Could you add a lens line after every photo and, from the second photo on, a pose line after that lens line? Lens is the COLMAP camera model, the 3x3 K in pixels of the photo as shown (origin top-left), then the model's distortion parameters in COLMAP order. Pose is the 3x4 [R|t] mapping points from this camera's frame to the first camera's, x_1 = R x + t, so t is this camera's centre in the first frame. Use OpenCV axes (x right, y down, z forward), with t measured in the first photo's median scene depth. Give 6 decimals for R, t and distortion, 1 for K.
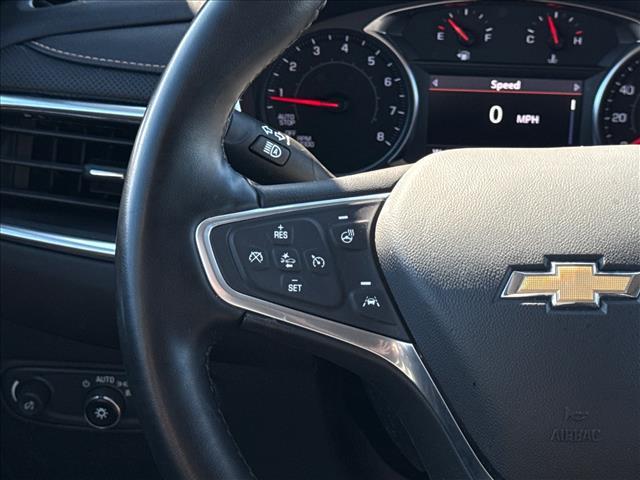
lens RADIAL K [[1484.5, 0, 320.0], [0, 1484.5, 240.0], [0, 0, 1]] dist [0.044560, 0.280536]
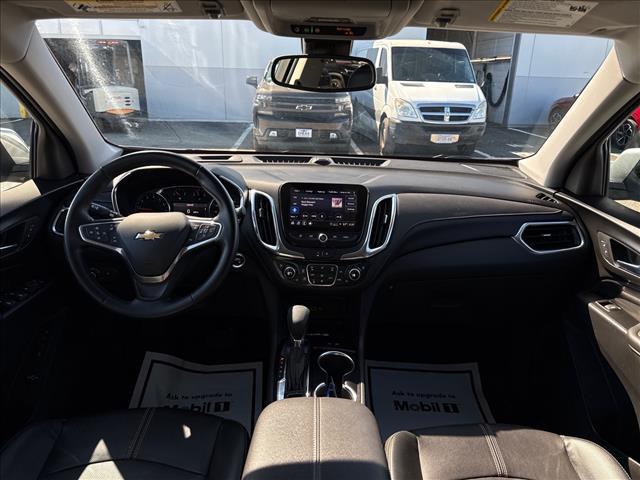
lens RADIAL K [[481.3, 0, 320.0], [0, 481.3, 240.0], [0, 0, 1]] dist [0.066745, -0.079703]
pose [[0.999009, -0.019054, 0.040212, 0.683535], [0.022026, 0.996956, -0.074784, 0.181561], [-0.038665, 0.075596, 0.996389, -0.729561]]
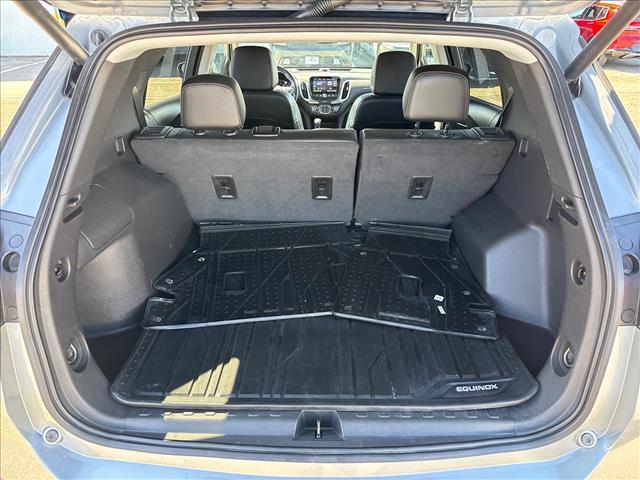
lens RADIAL K [[481.3, 0, 320.0], [0, 481.3, 240.0], [0, 0, 1]] dist [0.066745, -0.079703]
pose [[0.999022, -0.040325, 0.018150, 0.545553], [0.039175, 0.997442, 0.059784, 1.372304], [-0.020514, -0.059014, 0.998046, -4.531843]]
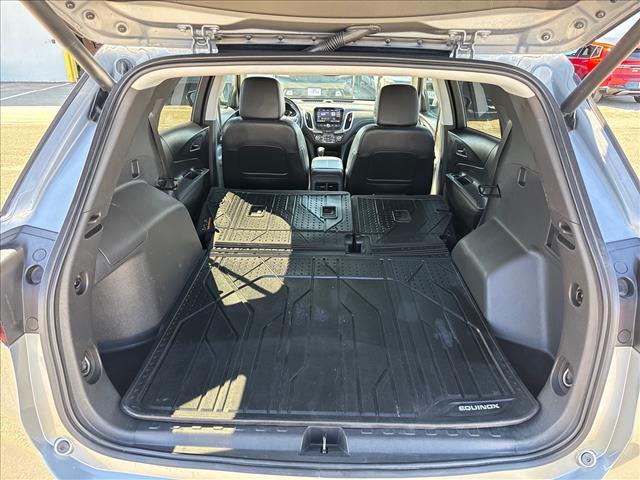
lens RADIAL K [[481.3, 0, 320.0], [0, 481.3, 240.0], [0, 0, 1]] dist [0.066745, -0.079703]
pose [[0.999482, -0.021969, 0.023529, 0.504488], [0.021944, 0.999758, 0.001335, 1.399530], [-0.023553, -0.000818, 0.999722, -4.609040]]
